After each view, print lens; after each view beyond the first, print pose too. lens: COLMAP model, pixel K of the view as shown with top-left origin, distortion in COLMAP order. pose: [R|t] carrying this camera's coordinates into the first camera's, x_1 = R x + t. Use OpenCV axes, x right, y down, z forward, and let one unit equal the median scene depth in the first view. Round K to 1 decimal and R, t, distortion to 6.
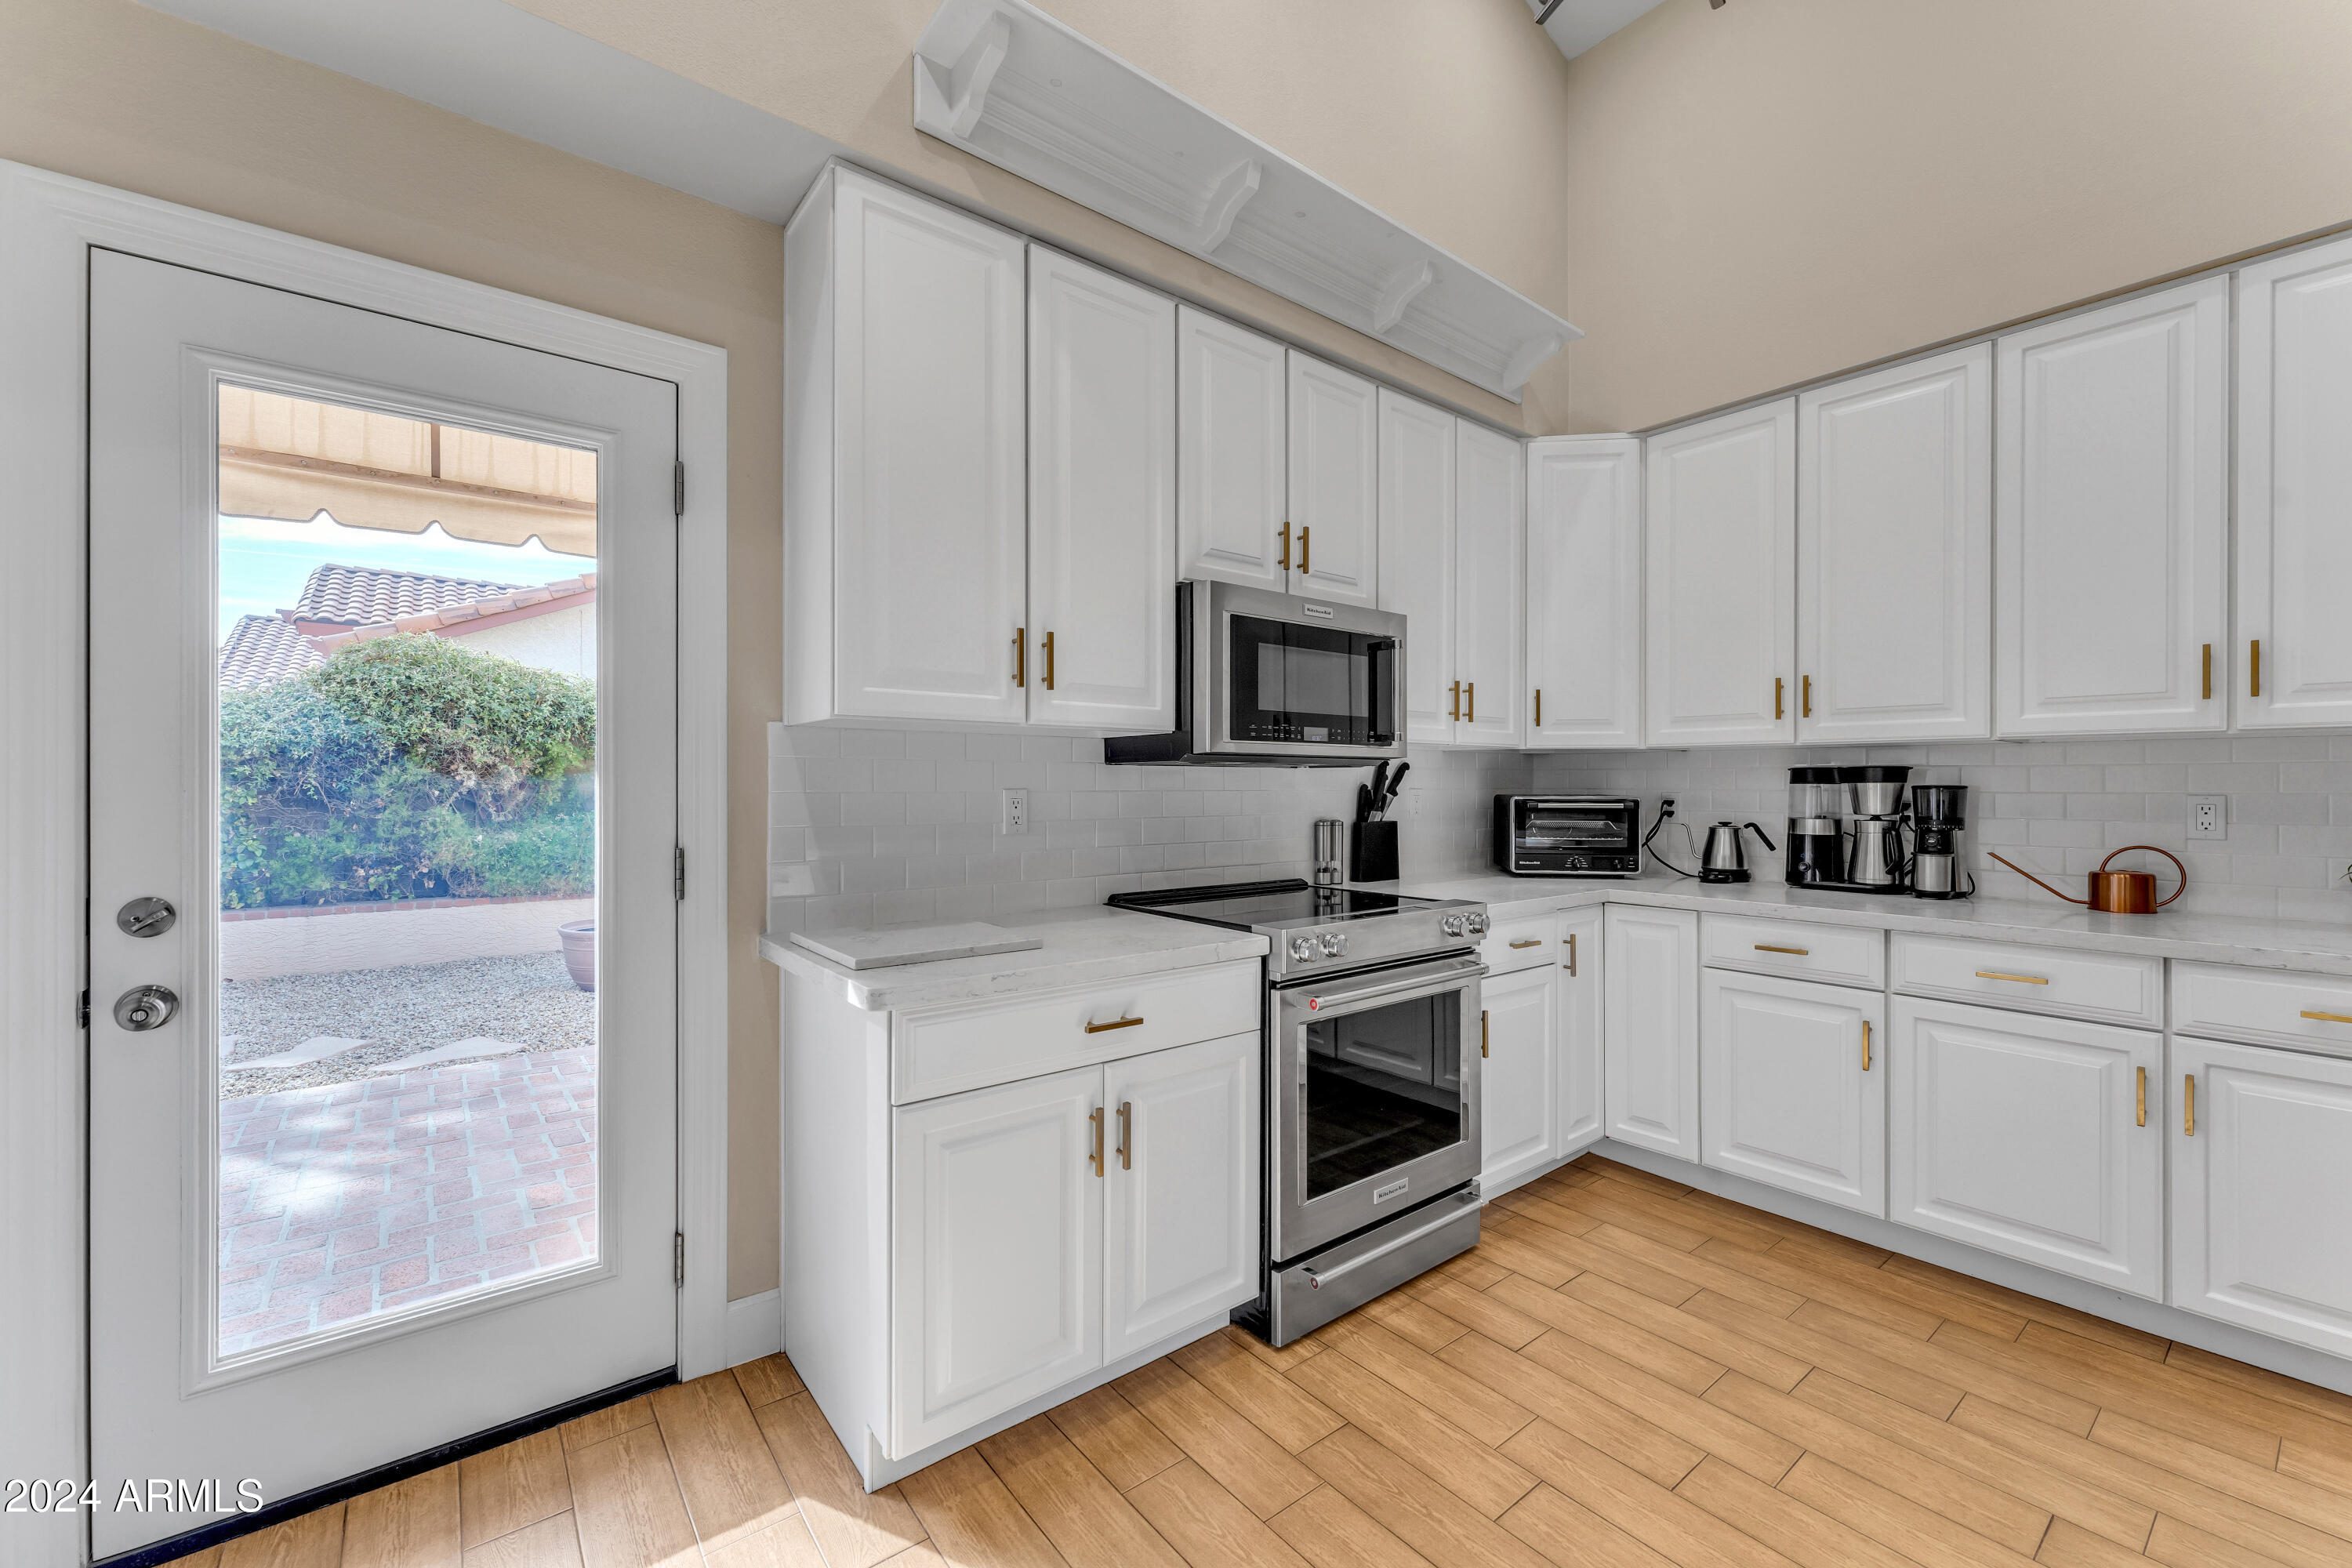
lens RADIAL K [[952.6, 0, 1181.2], [0, 952.6, 784.6], [0, 0, 1]] dist [-0.000851, 0.000065]
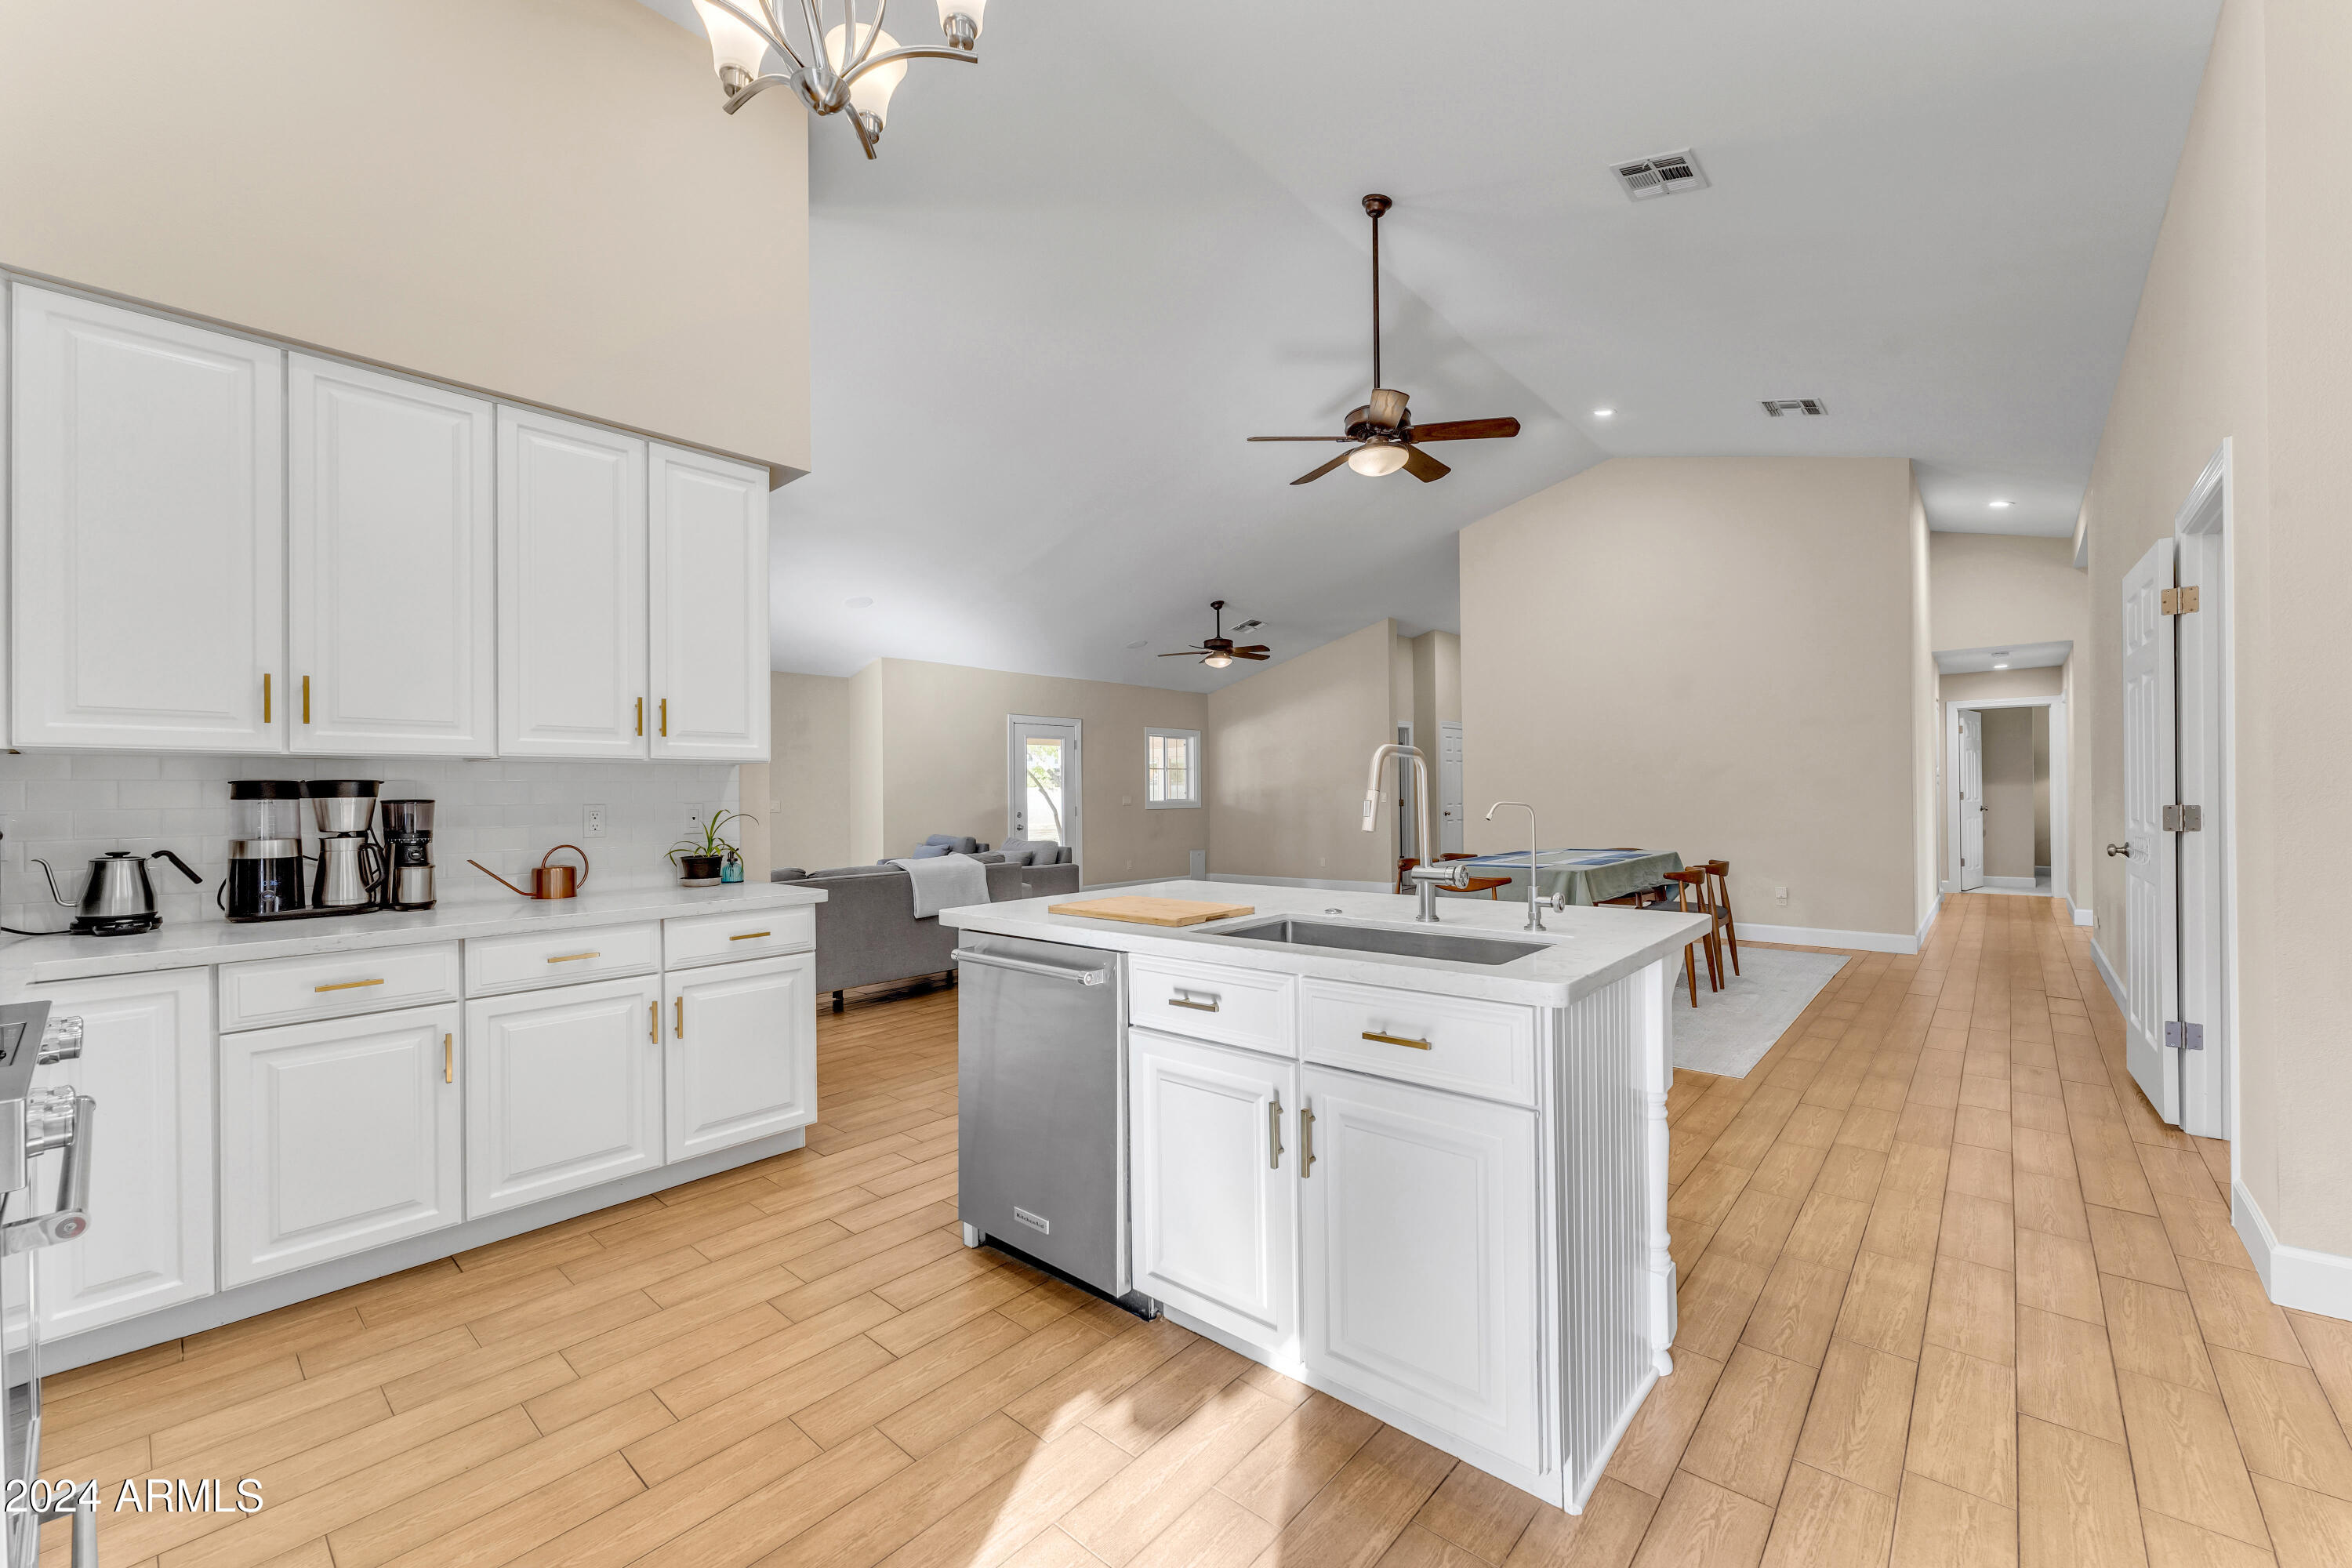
lens RADIAL K [[941.9, 0, 1172.2], [0, 941.9, 790.5], [0, 0, 1]] dist [0.002147, 0.000241]
pose [[-0.178533, 0.001222, 0.983933, -0.365392], [0.010310, 0.999947, 0.000629, -0.001207], [-0.983880, 0.010257, -0.178536, 0.388842]]
